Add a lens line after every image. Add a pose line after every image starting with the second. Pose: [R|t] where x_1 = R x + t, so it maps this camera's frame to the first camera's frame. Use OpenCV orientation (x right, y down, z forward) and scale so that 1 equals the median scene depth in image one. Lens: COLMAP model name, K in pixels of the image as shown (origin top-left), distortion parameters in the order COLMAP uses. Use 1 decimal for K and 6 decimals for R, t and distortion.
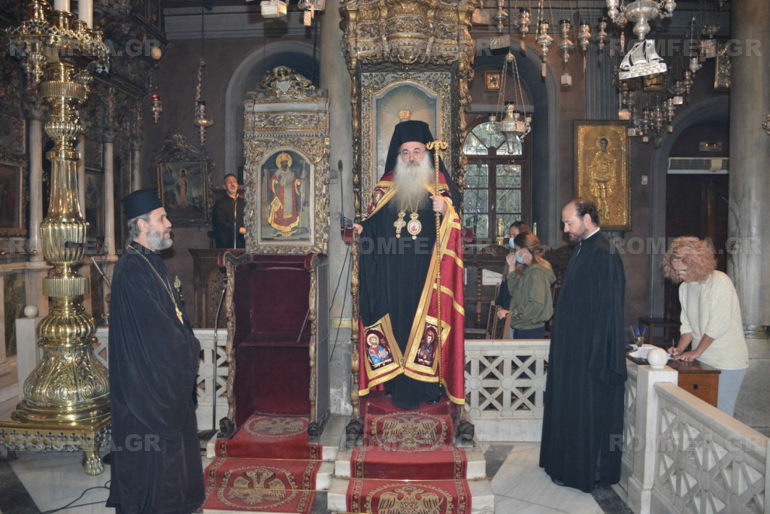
lens RADIAL K [[602.9, 0, 385.0], [0, 602.9, 257.0], [0, 0, 1]] dist [-0.153874, 0.105453]
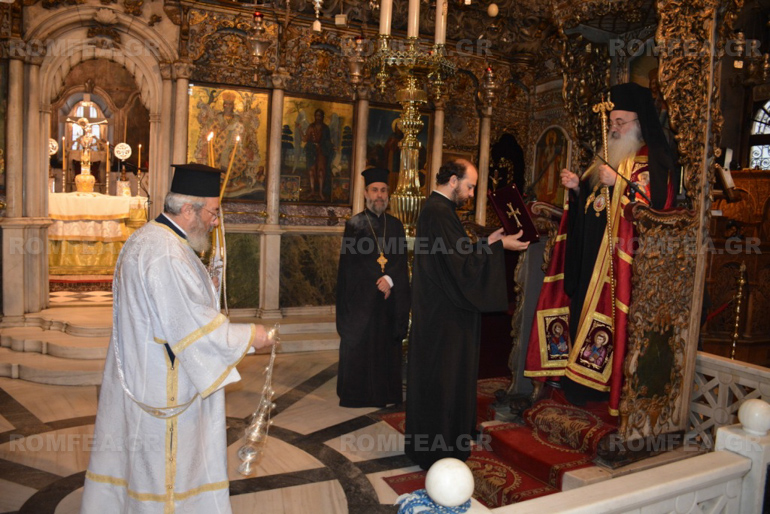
lens RADIAL K [[602.9, 0, 385.0], [0, 602.9, 257.0], [0, 0, 1]] dist [-0.153874, 0.105453]
pose [[0.474291, 0.093293, -0.875411, 0.597652], [-0.084314, 0.994612, 0.060316, 0.003132], [0.876321, 0.045202, 0.479601, 0.279544]]
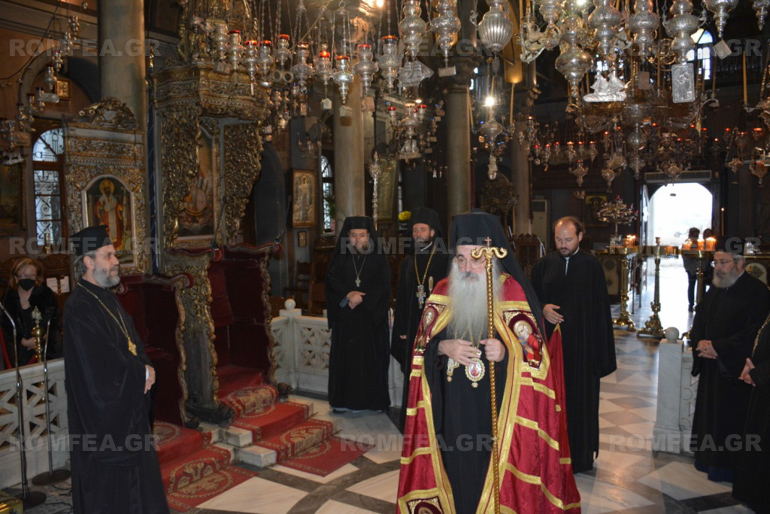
lens RADIAL K [[602.9, 0, 385.0], [0, 602.9, 257.0], [0, 0, 1]] dist [-0.153874, 0.105453]
pose [[0.491452, -0.076201, 0.867565, -0.818170], [0.053724, 0.996920, 0.057130, -0.072550], [-0.869246, 0.018533, 0.494032, 0.086175]]
